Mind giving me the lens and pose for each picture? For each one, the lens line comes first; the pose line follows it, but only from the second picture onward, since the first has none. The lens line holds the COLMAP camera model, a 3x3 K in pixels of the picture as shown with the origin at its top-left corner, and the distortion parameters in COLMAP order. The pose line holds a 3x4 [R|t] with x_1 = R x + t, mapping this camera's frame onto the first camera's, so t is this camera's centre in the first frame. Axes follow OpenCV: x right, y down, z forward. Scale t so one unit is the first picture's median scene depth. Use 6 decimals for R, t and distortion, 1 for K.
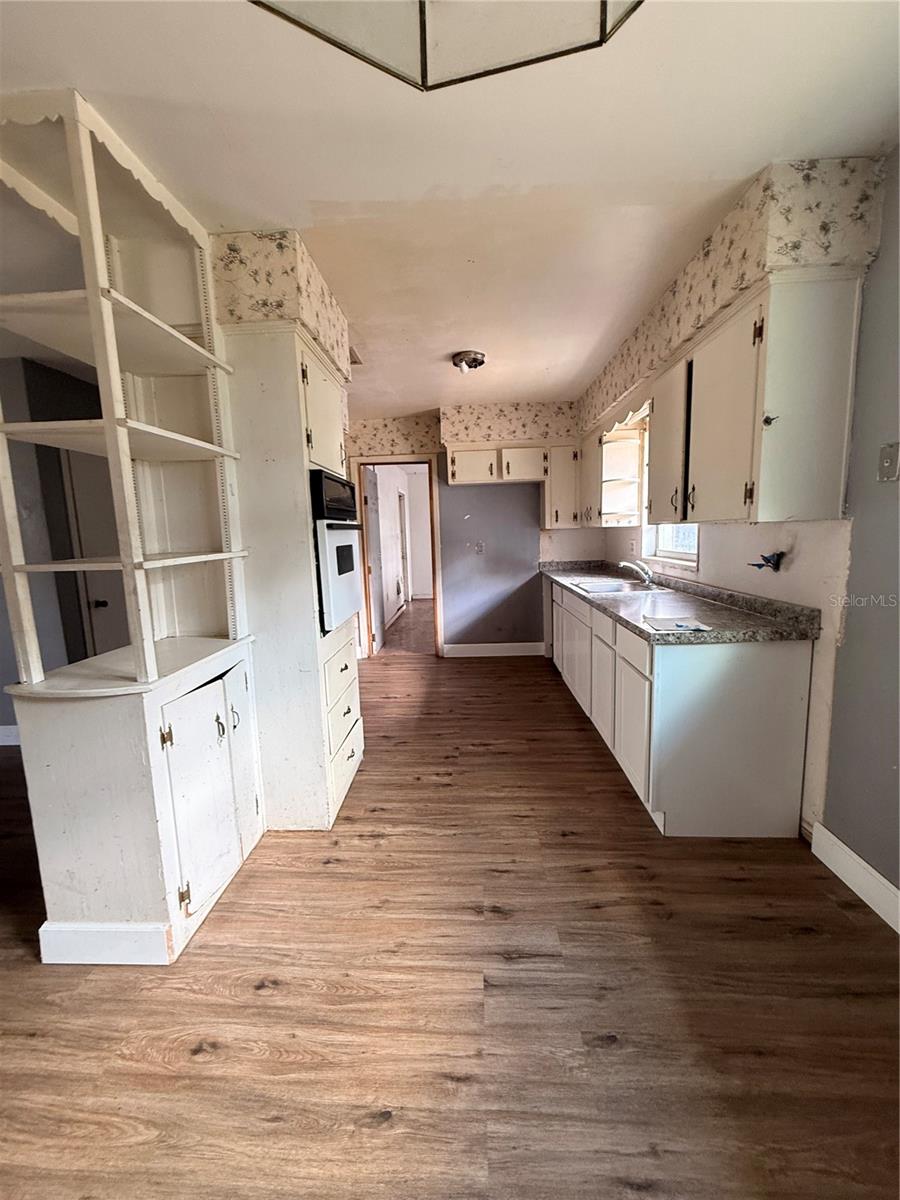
lens RADIAL K [[482.2, 0, 447.5], [0, 482.2, 597.5], [0, 0, 1]] dist [-0.002729, -0.000081]
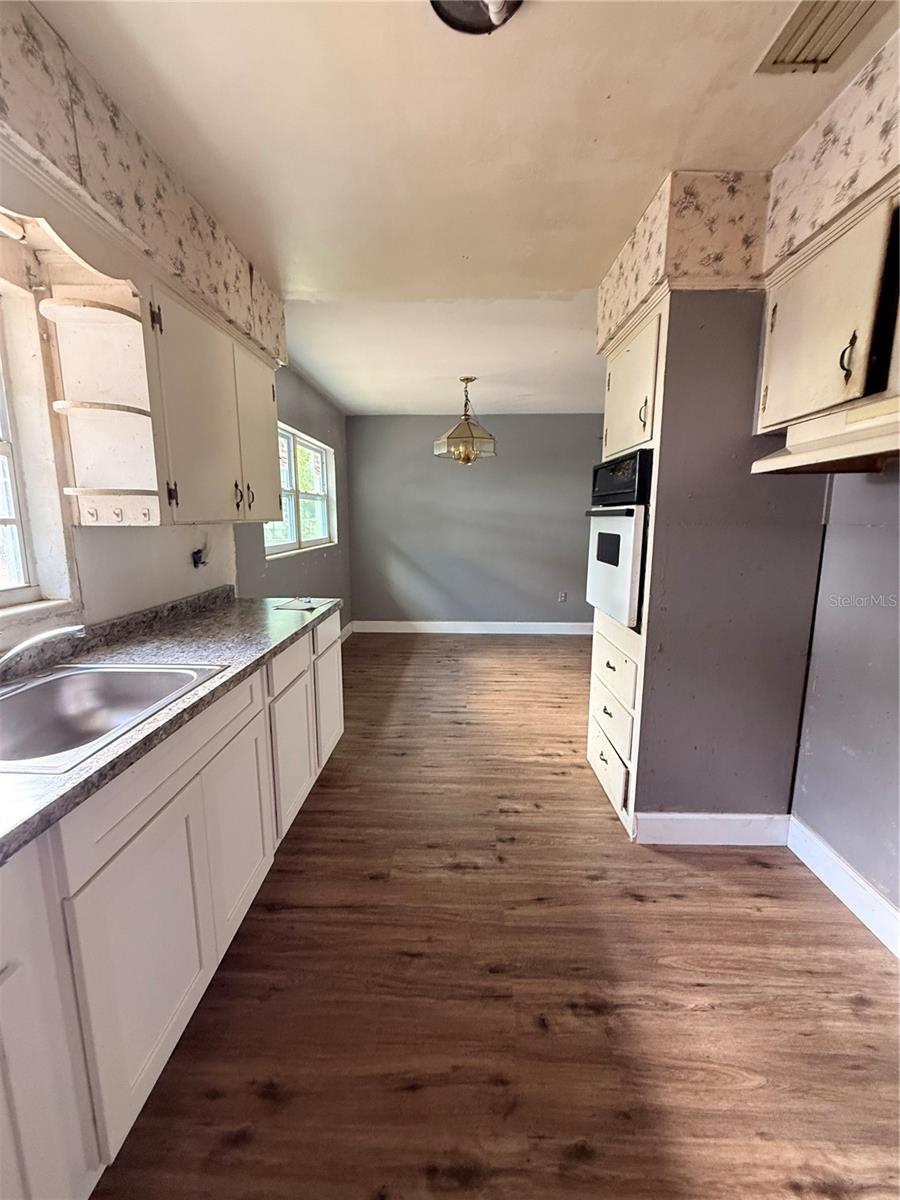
lens RADIAL K [[482.2, 0, 449.0], [0, 482.2, 600.4], [0, 0, 1]] dist [-0.002729, -0.000081]
pose [[-0.999187, 0.036702, -0.016711, 0.115012], [0.029831, 0.951512, 0.306163, -0.287261], [0.027137, 0.305415, -0.951832, 1.976146]]
